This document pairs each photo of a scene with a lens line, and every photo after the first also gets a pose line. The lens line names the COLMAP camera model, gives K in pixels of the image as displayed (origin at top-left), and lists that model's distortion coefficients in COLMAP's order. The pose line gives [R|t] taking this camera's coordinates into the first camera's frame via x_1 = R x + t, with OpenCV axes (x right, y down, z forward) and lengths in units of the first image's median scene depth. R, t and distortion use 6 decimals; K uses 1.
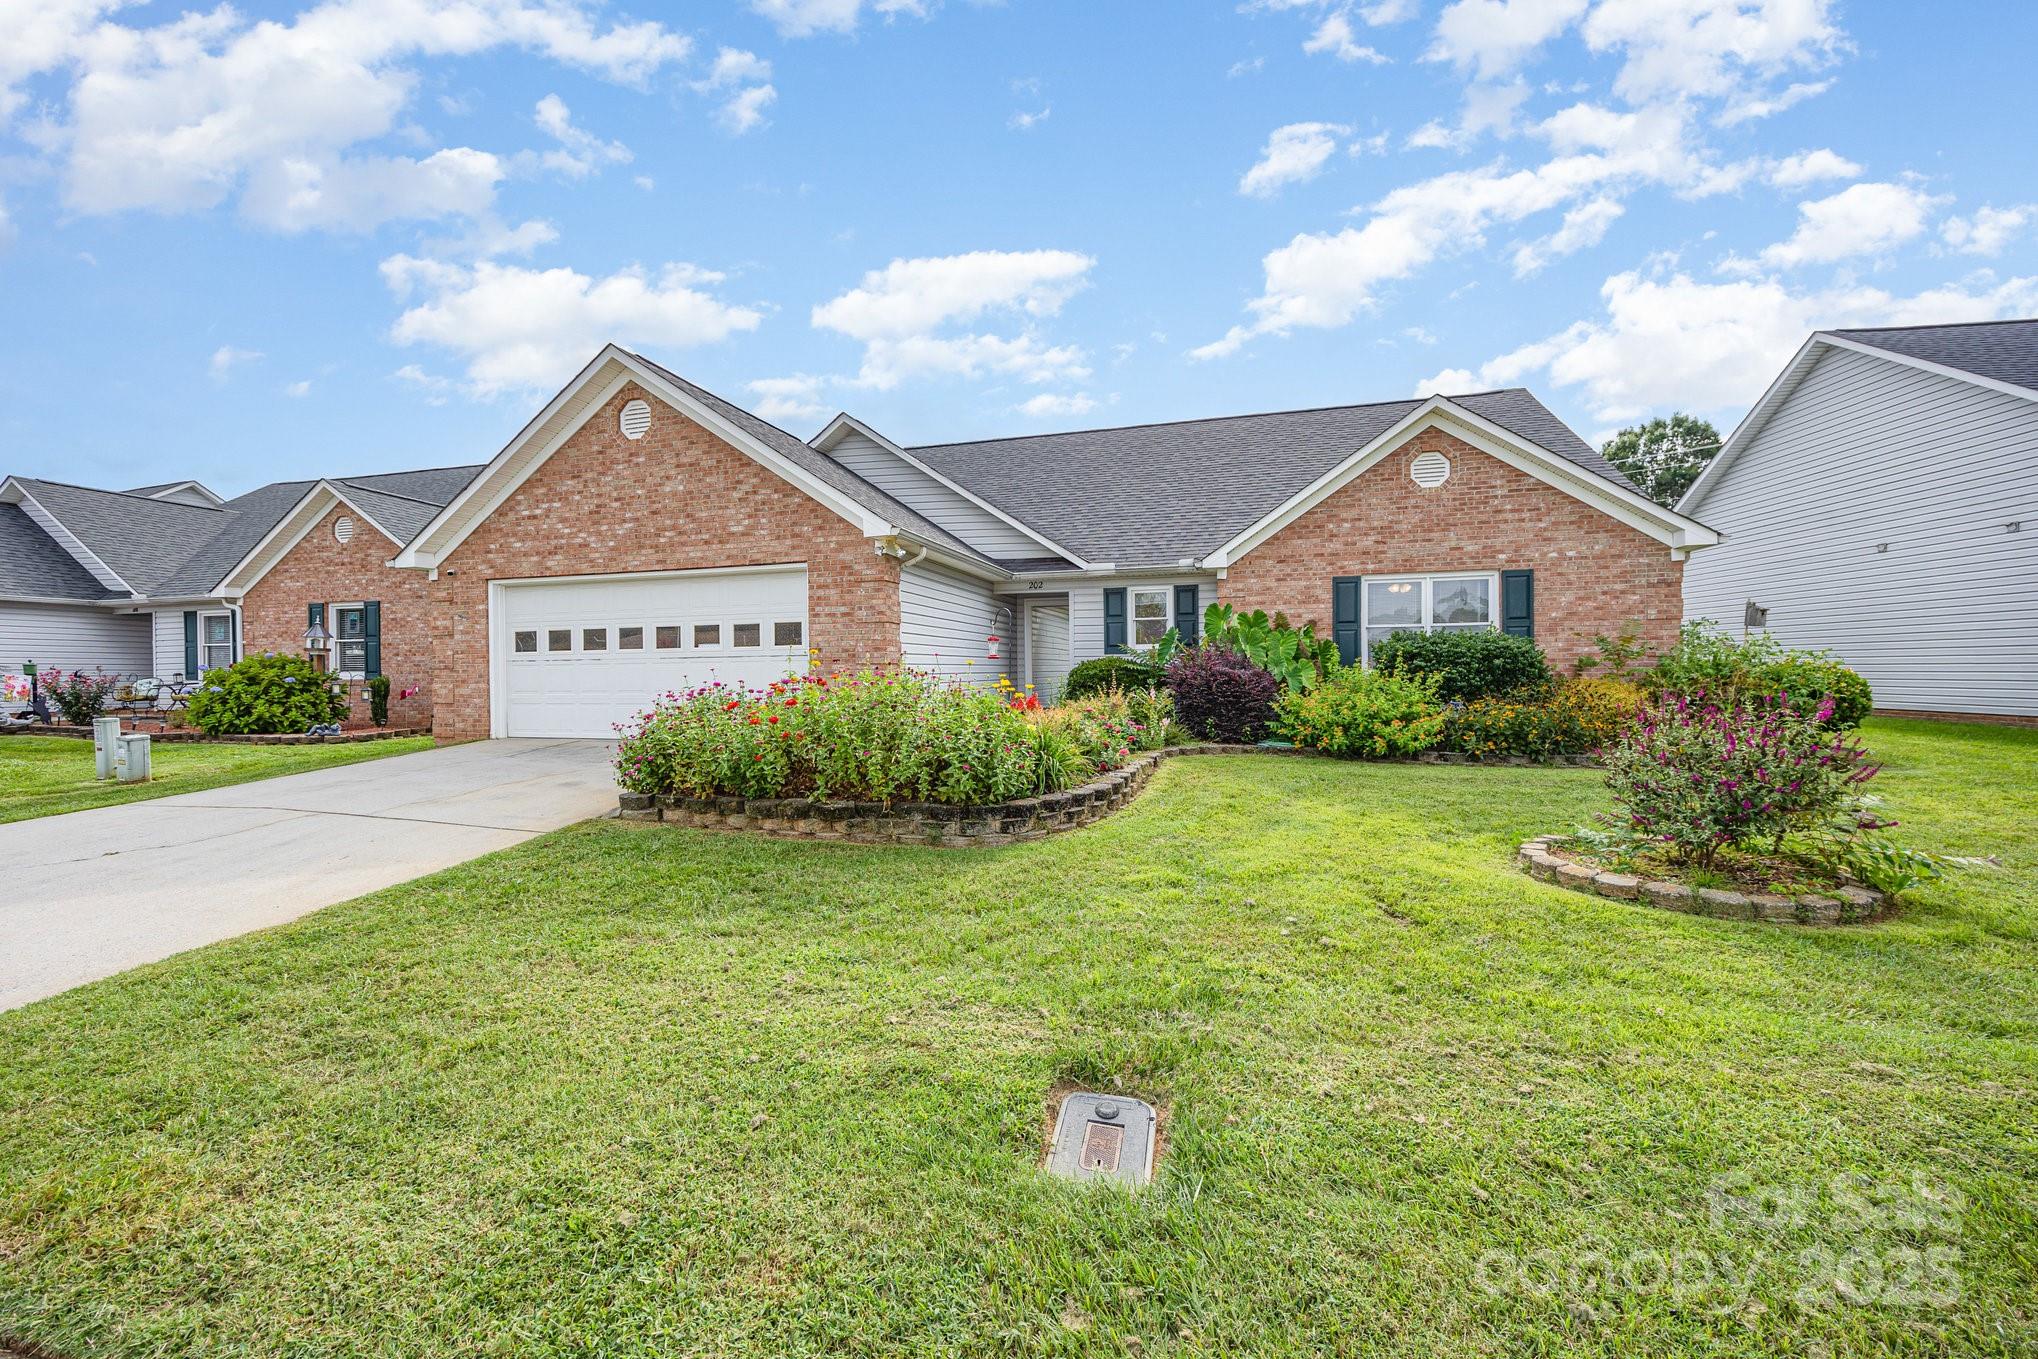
lens RADIAL K [[819.7, 0, 1007.5], [0, 819.7, 682.2], [0, 0, 1]] dist [0.001363, -0.000231]
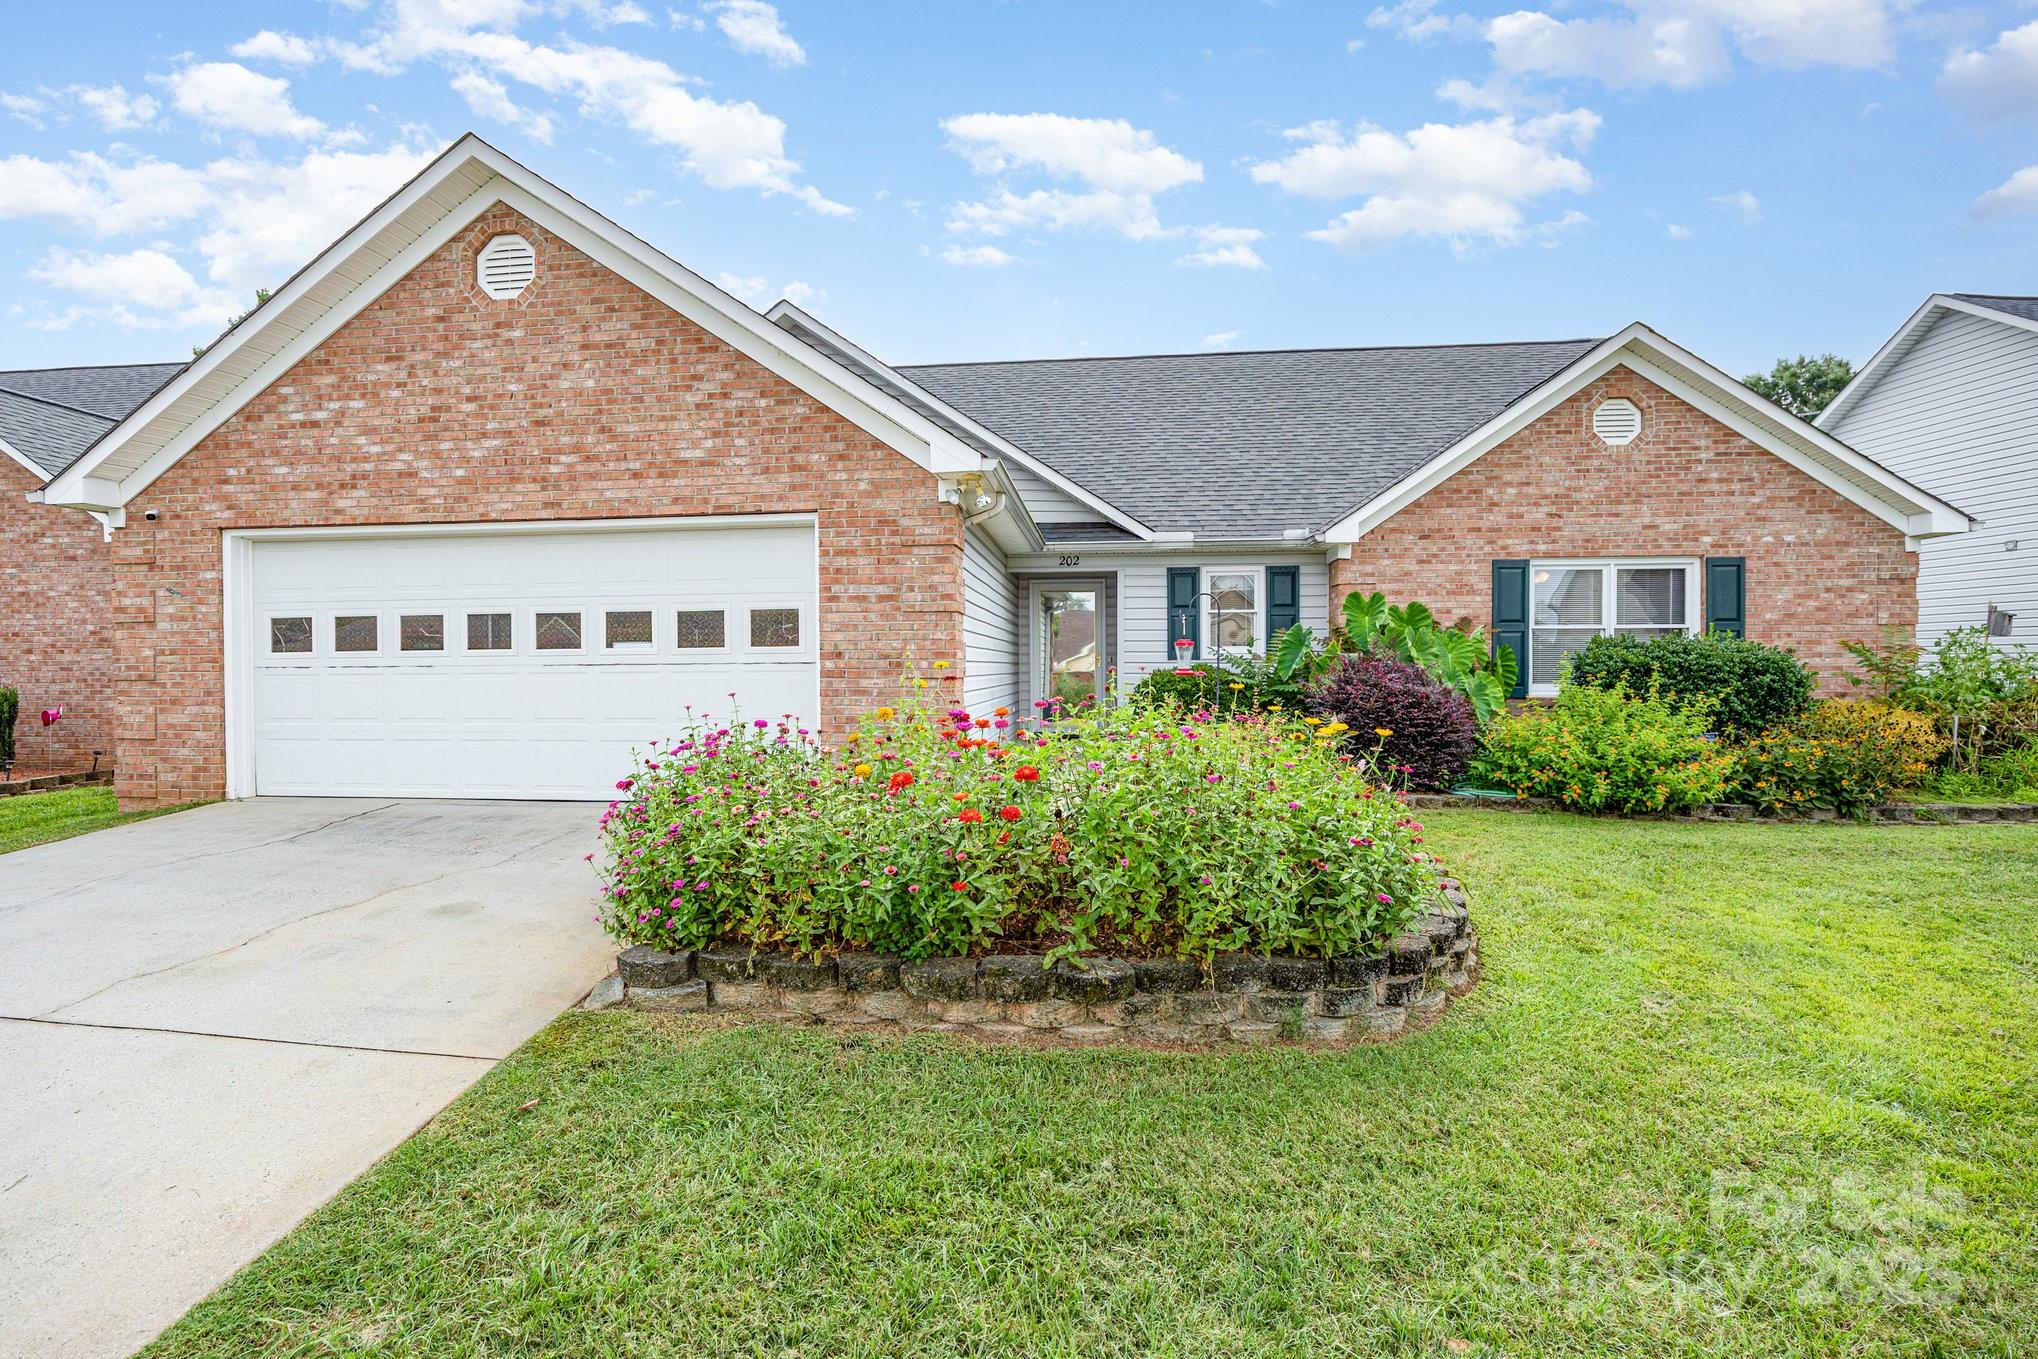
lens RADIAL K [[981.4, 0, 1014.8], [0, 981.4, 685.9], [0, 0, 1]] dist [-0.016404, 0.000960]
pose [[0.984474, 0.002770, 0.175509, -0.202841], [-0.003188, 0.999993, 0.002099, -0.016184], [-0.175502, -0.002626, 0.984476, 0.223132]]
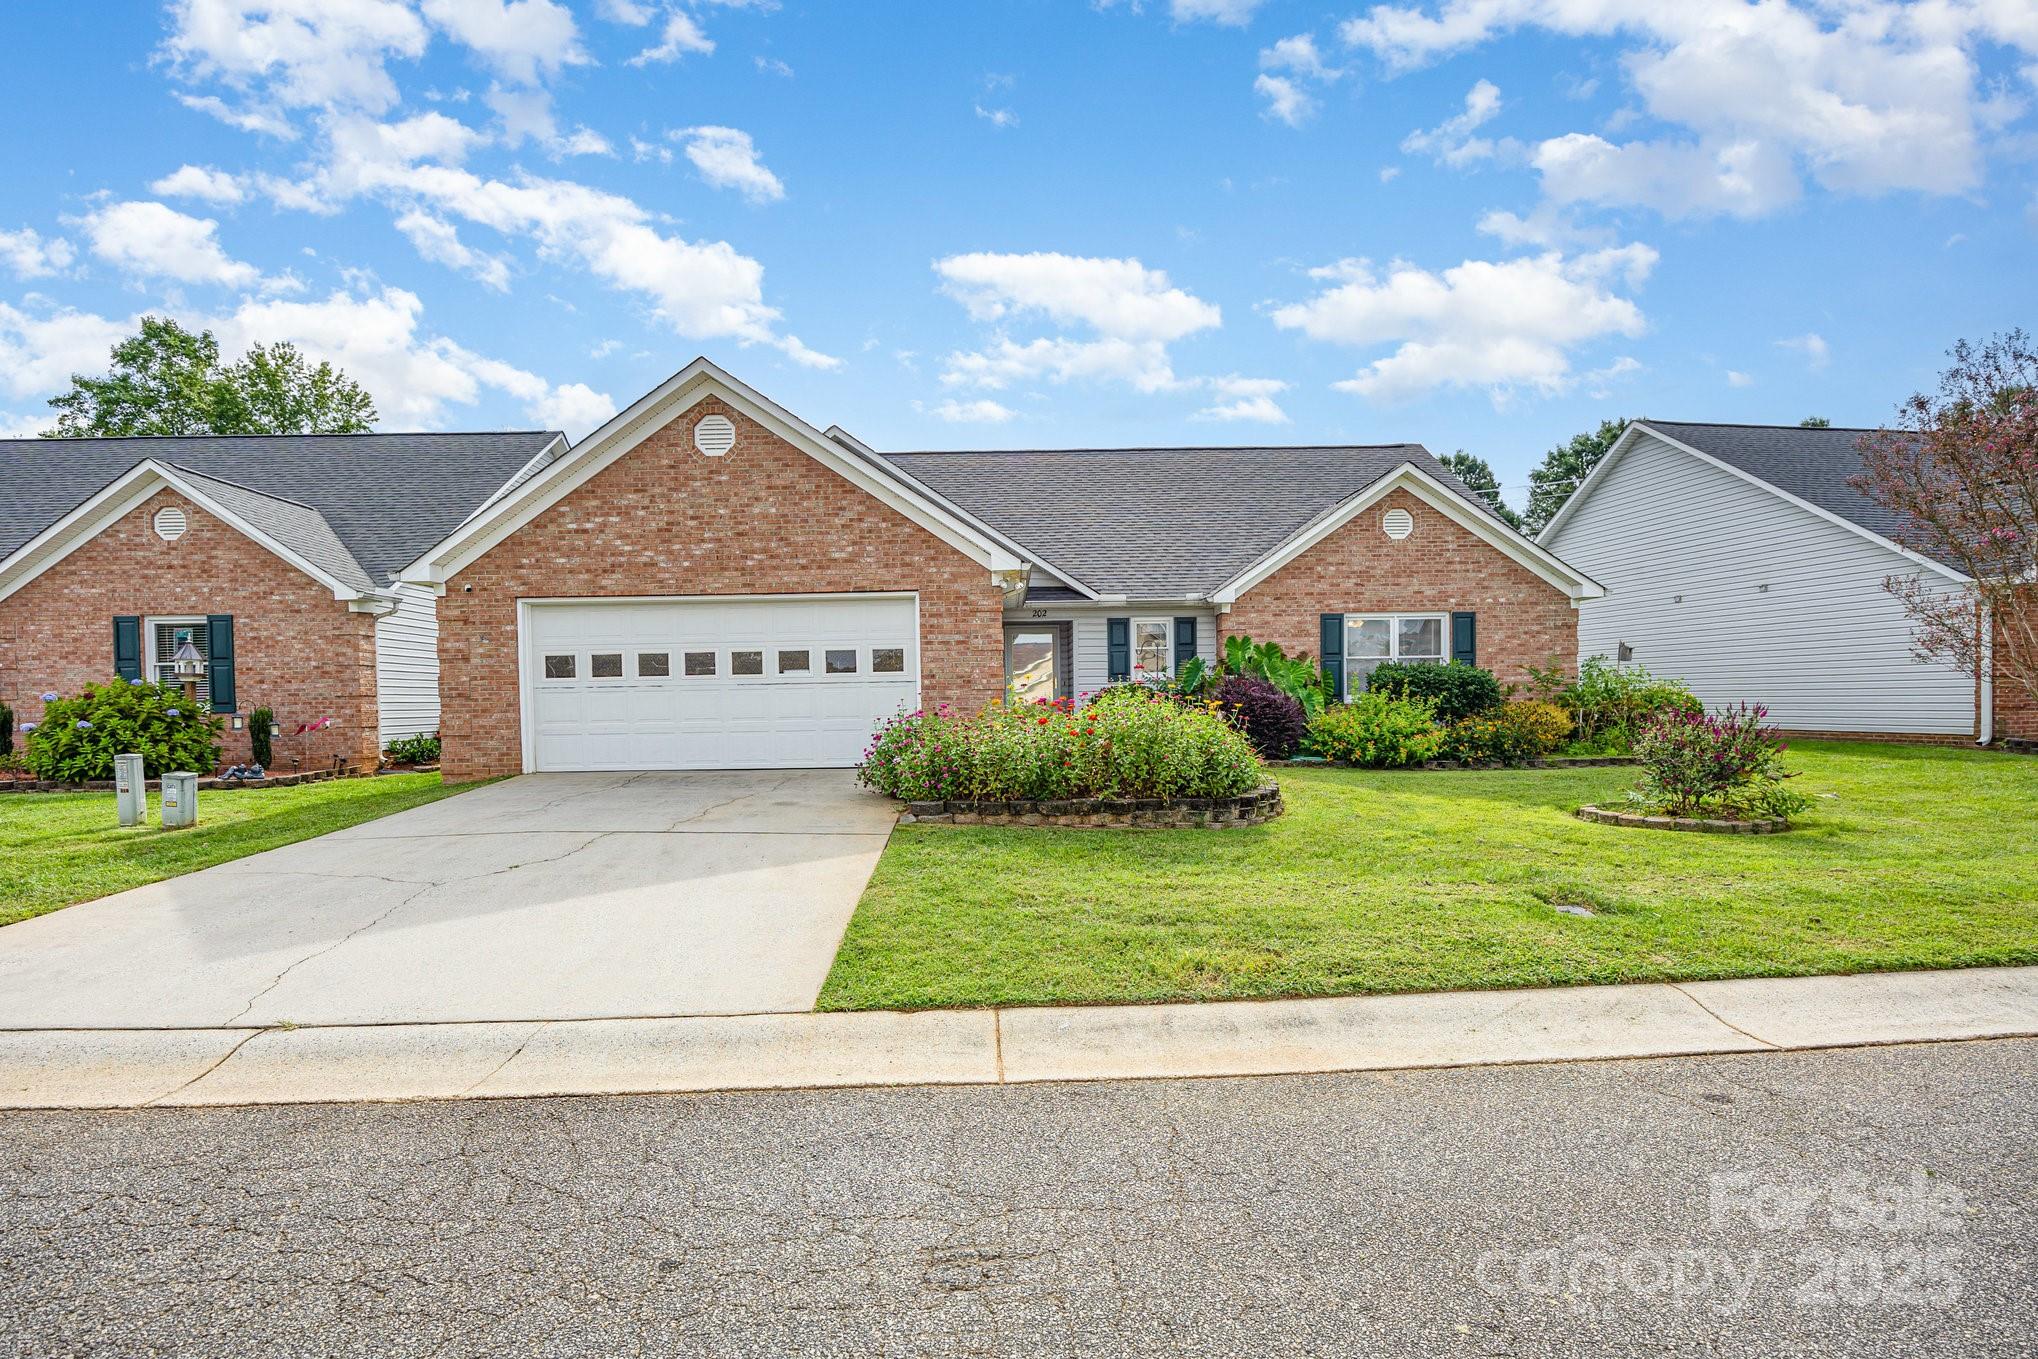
lens RADIAL K [[985.6, 0, 1029.3], [0, 985.6, 739.1], [0, 0, 1]] dist [-0.005863, -0.000315]
pose [[0.956789, -0.015129, 0.290390, -0.422936], [0.009389, 0.999732, 0.021150, 0.013149], [-0.290632, -0.017510, 0.956675, -0.205176]]
